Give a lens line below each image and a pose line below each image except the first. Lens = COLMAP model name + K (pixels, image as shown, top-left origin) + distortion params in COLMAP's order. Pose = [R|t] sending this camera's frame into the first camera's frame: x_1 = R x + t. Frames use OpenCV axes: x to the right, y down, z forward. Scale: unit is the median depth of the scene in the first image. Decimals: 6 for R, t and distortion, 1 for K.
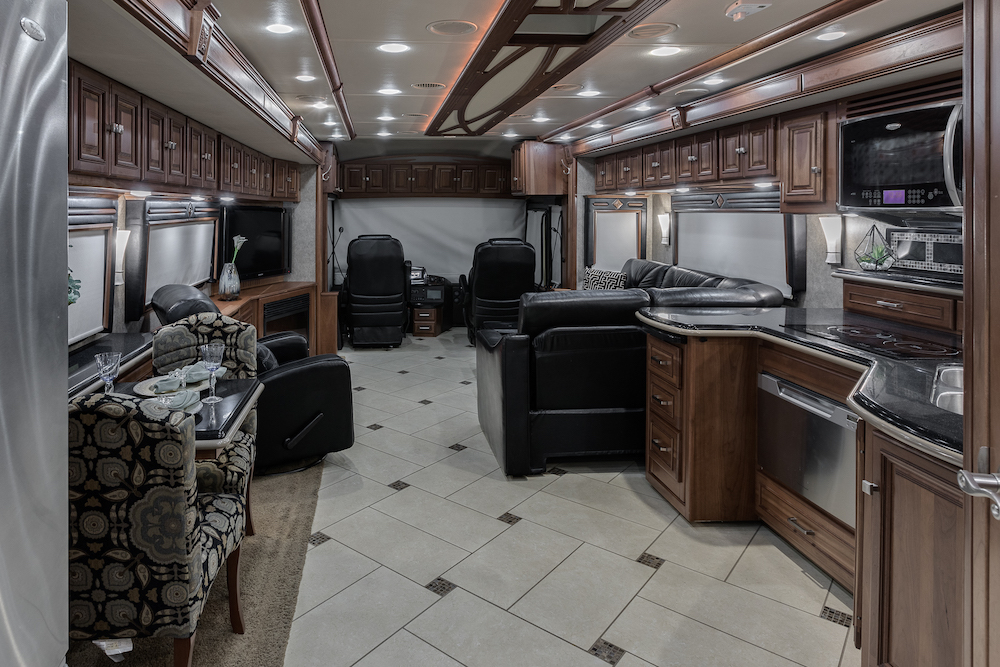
lens RADIAL K [[645.4, 0, 428.2], [0, 645.4, 207.9], [0, 0, 1]] dist [0.007393, -0.003710]
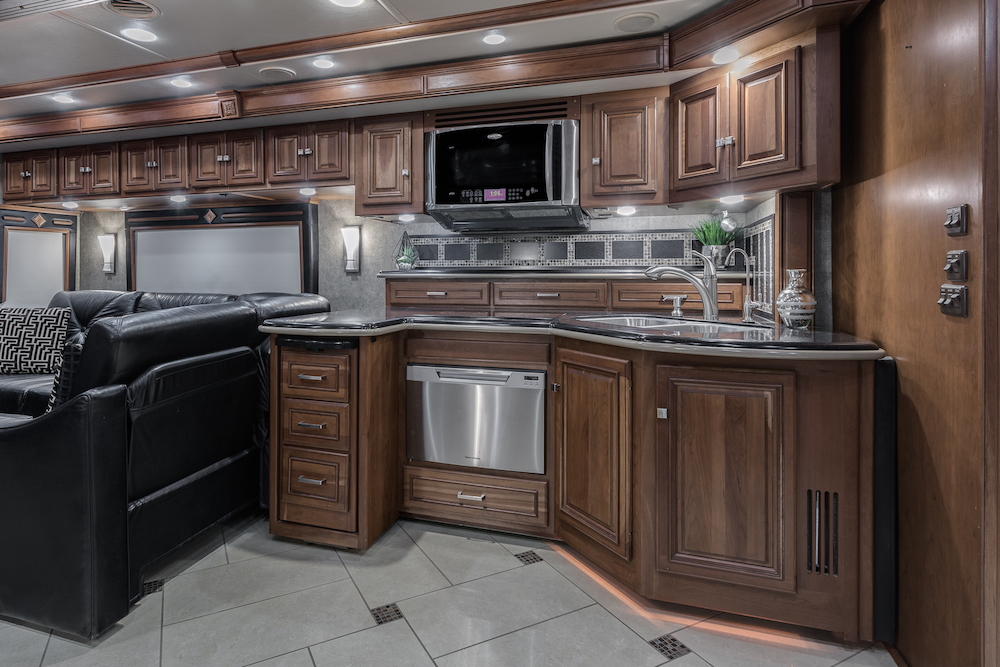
lens RADIAL K [[561.3, 0, 453.5], [0, 561.3, 266.7], [0, 0, 1]] dist [0.001531, 0.003267]
pose [[0.386542, -0.003837, 0.922264, -0.237132], [0.008429, 0.999964, 0.000627, 0.098938], [-0.922233, 0.007532, 0.386560, 0.570906]]
